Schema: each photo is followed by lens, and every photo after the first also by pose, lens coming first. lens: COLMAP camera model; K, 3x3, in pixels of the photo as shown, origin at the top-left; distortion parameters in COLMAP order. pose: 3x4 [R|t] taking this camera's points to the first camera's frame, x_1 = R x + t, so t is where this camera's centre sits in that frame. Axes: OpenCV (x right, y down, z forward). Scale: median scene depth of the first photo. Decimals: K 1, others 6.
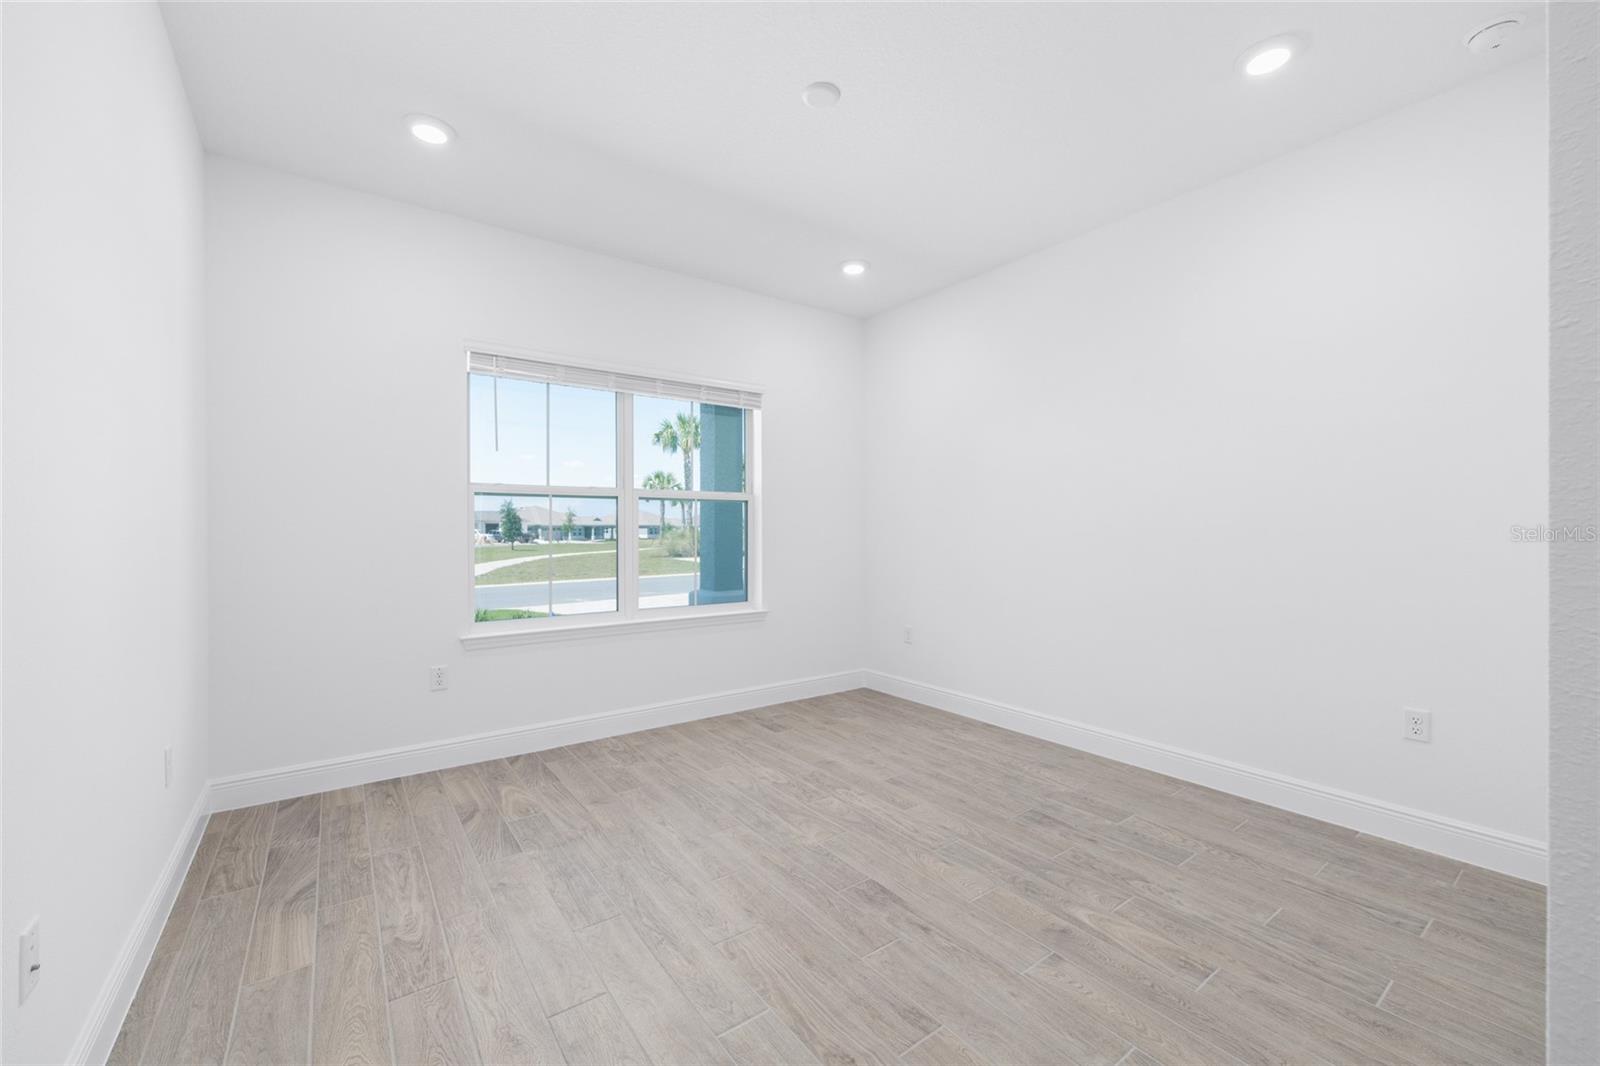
lens RADIAL K [[608.8, 0, 805.5], [0, 608.8, 529.1], [0, 0, 1]] dist [-0.003722, 0.000108]
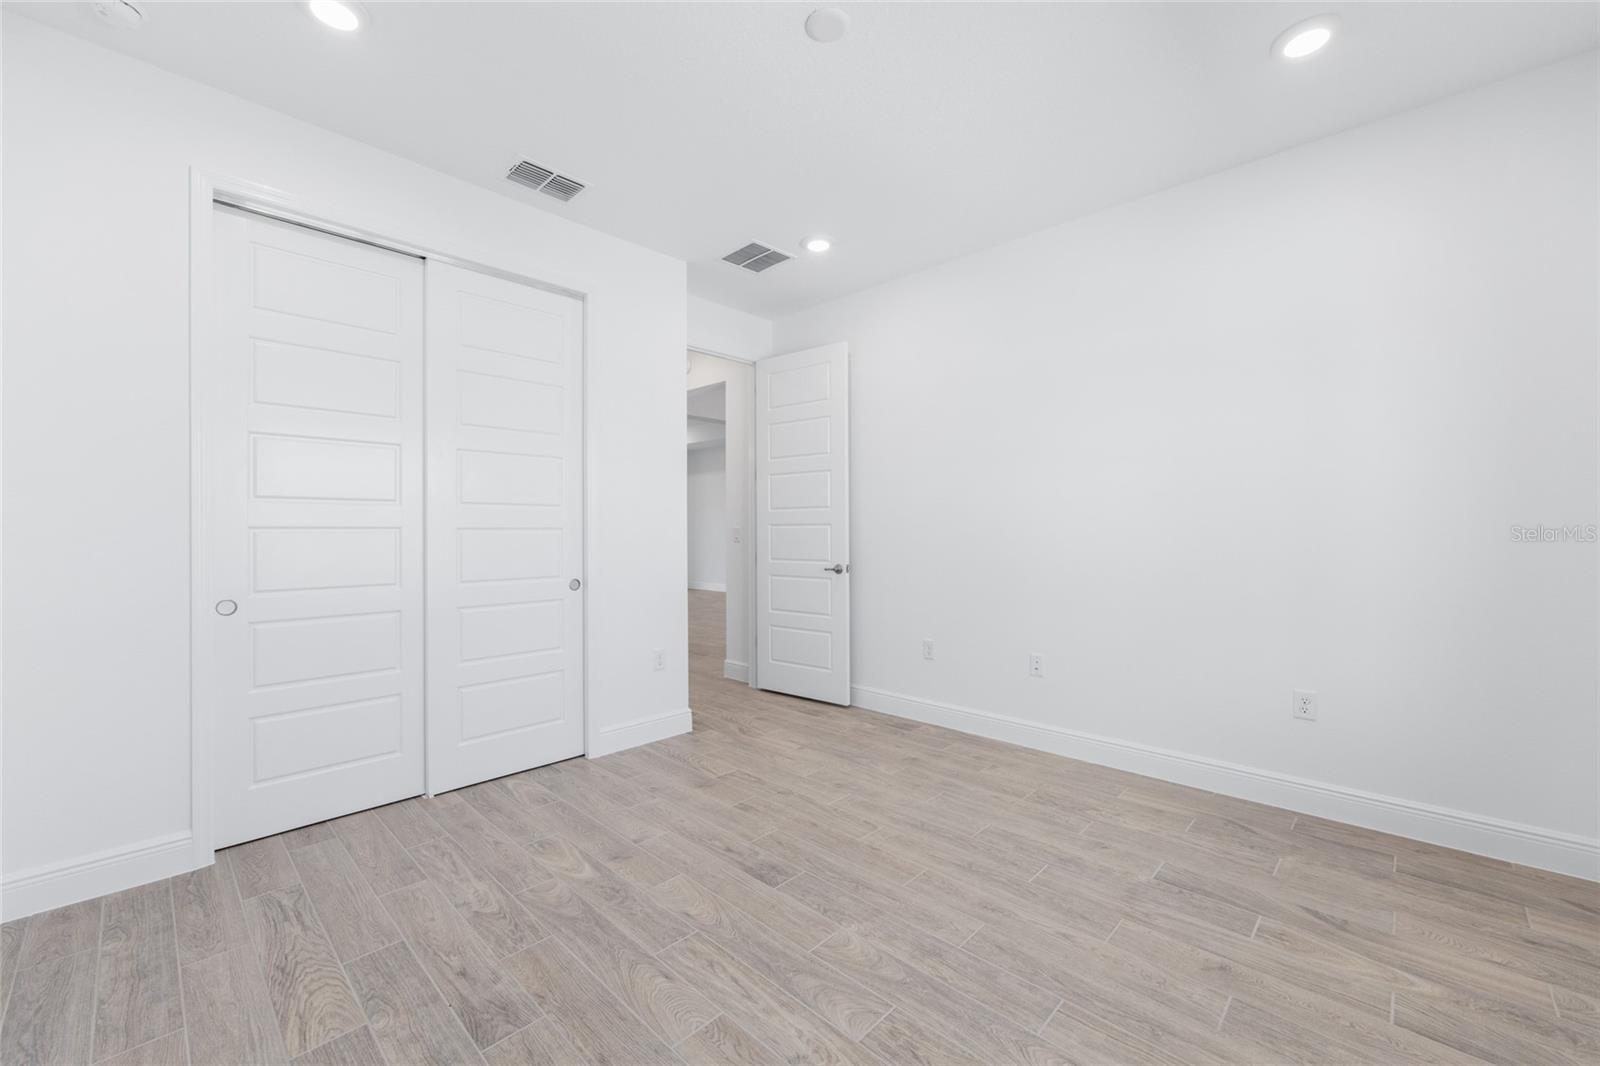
lens RADIAL K [[608.8, 0, 805.5], [0, 608.8, 529.1], [0, 0, 1]] dist [-0.003722, 0.000108]
pose [[-0.983452, 0.006135, -0.181067, 0.226905], [0.006779, 0.999973, -0.002937, 0.005011], [0.181044, -0.004116, -0.983466, 1.940140]]
